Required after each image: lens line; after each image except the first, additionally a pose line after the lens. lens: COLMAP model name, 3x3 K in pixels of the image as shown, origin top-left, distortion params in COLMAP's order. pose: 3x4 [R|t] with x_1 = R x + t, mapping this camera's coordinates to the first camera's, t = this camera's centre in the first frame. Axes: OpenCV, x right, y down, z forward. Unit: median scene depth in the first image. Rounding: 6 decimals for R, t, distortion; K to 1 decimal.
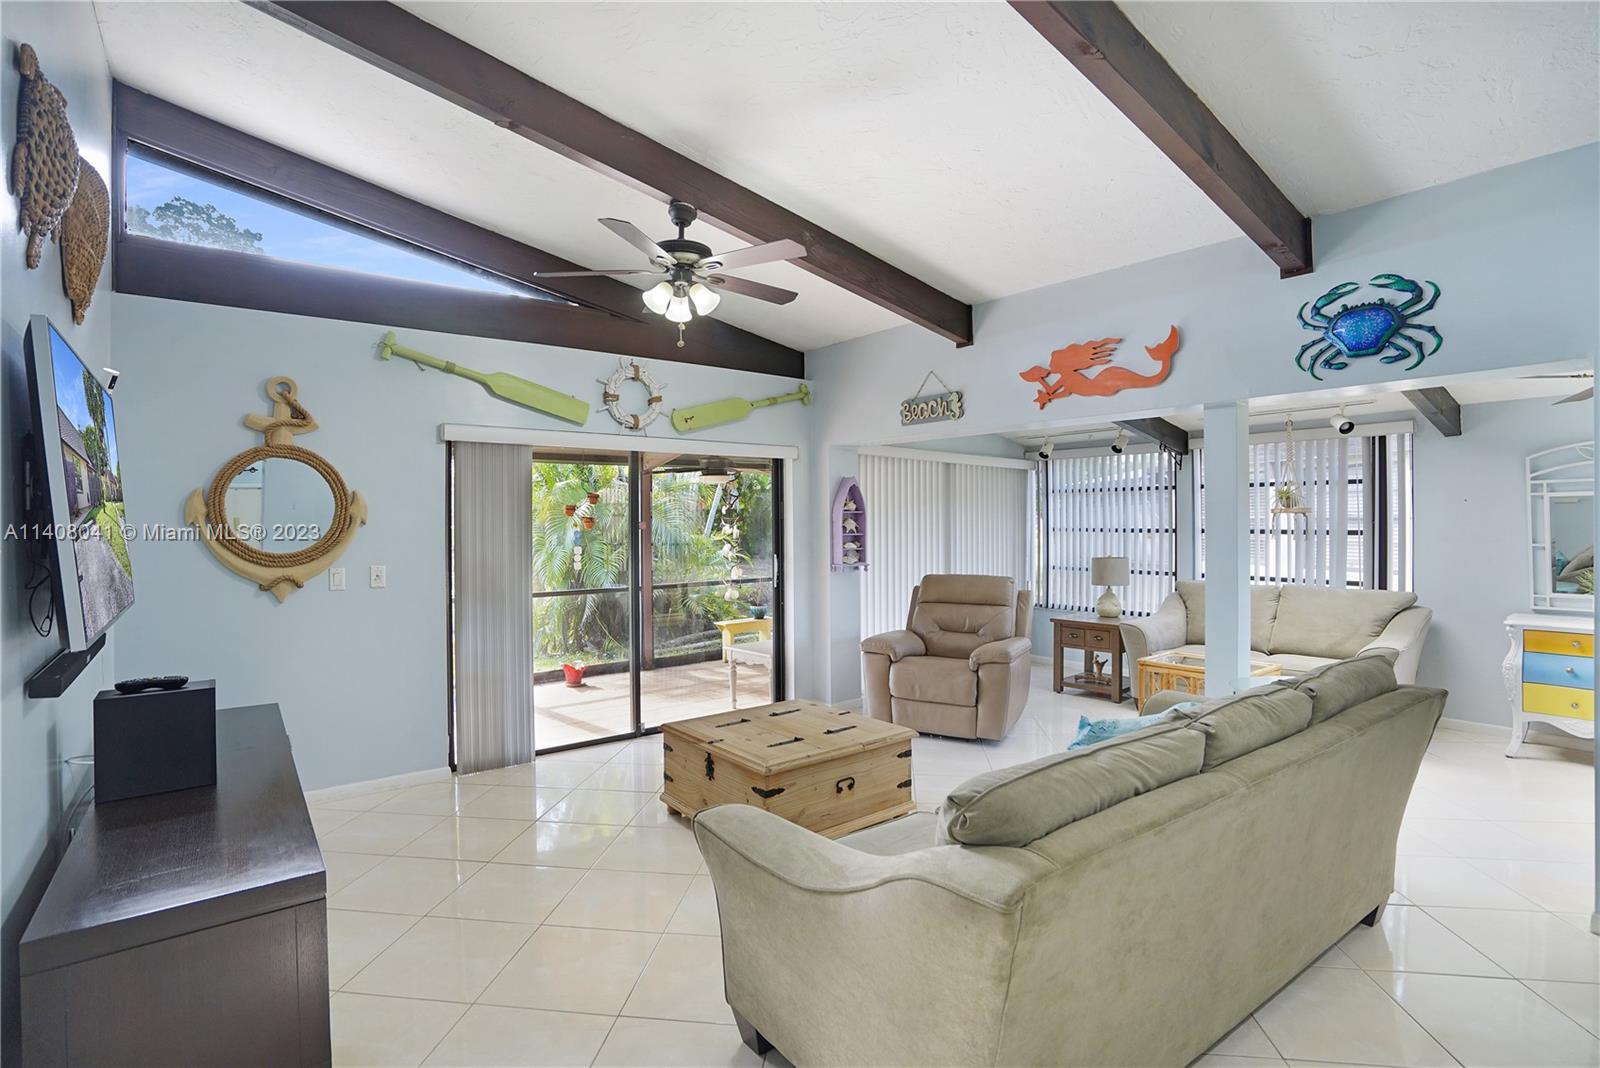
lens RADIAL K [[756.9, 0, 794.3], [0, 756.9, 521.3], [0, 0, 1]] dist [-0.037969, 0.009881]
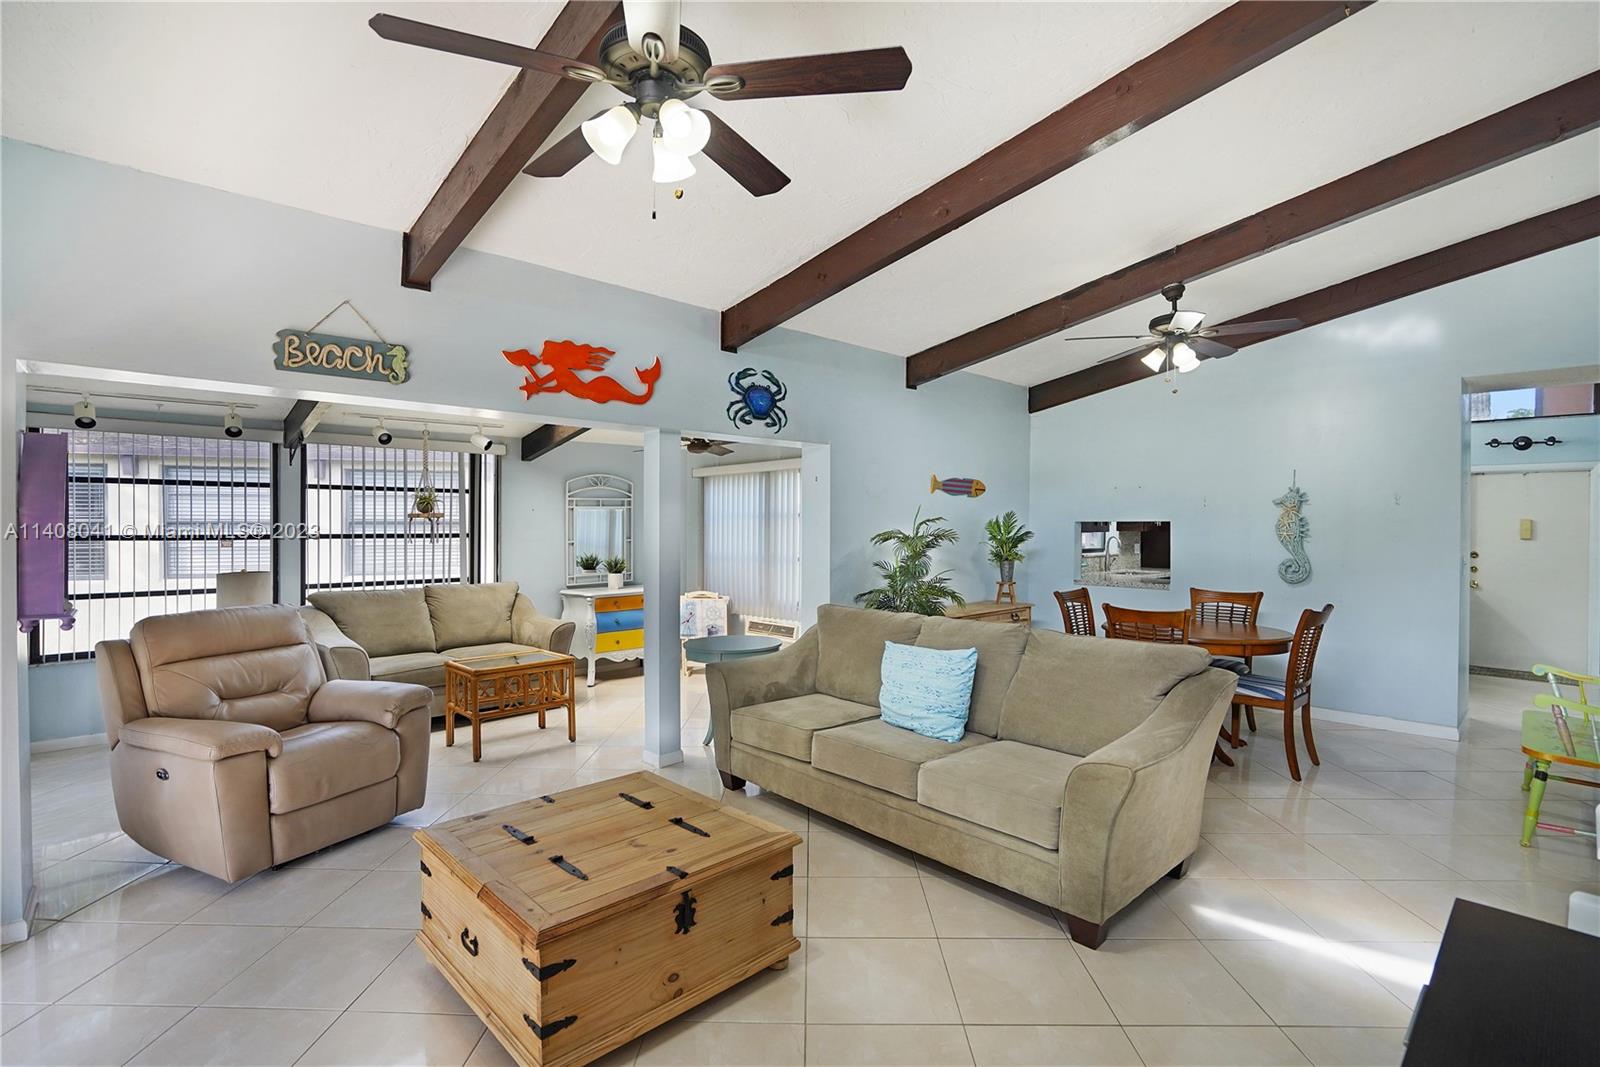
lens RADIAL K [[756.9, 0, 799.6], [0, 756.9, 532.9], [0, 0, 1]] dist [-0.037969, 0.009881]
pose [[-0.086680, -0.009473, 0.996191, -0.612030], [0.000189, 0.999955, 0.009526, 0.000571], [-0.996236, 0.001014, -0.086674, 0.787386]]
